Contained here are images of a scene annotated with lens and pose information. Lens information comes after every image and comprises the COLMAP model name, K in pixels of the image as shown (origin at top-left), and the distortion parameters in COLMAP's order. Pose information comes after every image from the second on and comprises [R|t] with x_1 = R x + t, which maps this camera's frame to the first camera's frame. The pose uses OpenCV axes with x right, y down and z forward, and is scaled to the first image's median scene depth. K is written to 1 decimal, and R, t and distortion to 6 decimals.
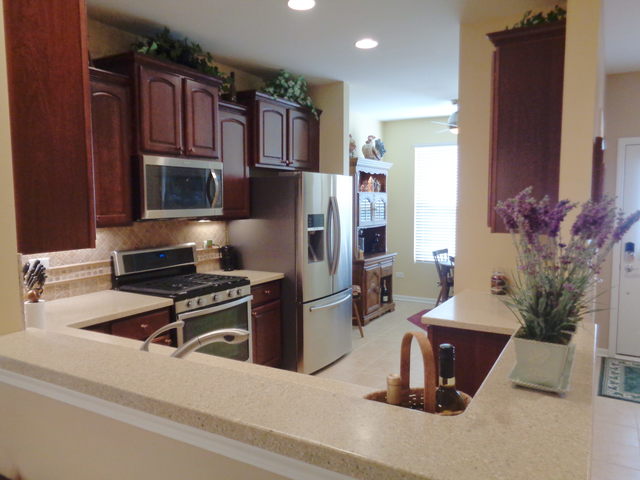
lens RADIAL K [[480.6, 0, 318.5], [0, 480.6, 235.6], [0, 0, 1]] dist [-0.019234, 0.015023]
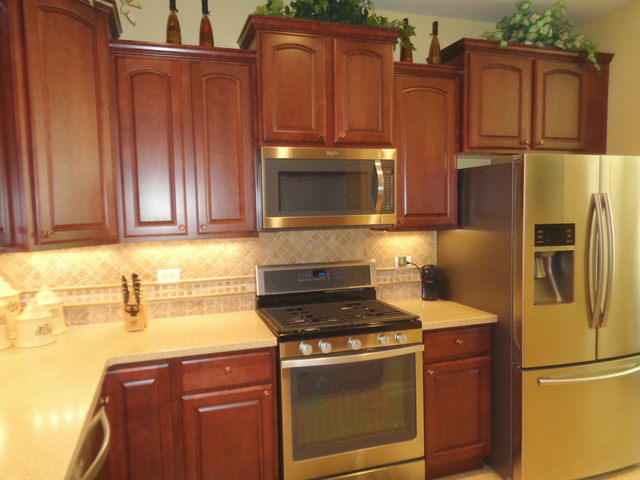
lens RADIAL K [[480.6, 0, 374.4], [0, 480.6, 229.5], [0, 0, 1]] dist [-0.019234, 0.015023]
pose [[0.752935, 0.028245, -0.657488, 0.242961], [-0.036550, 0.999331, 0.001074, -0.033514], [0.657079, 0.023222, 0.753464, 0.450692]]
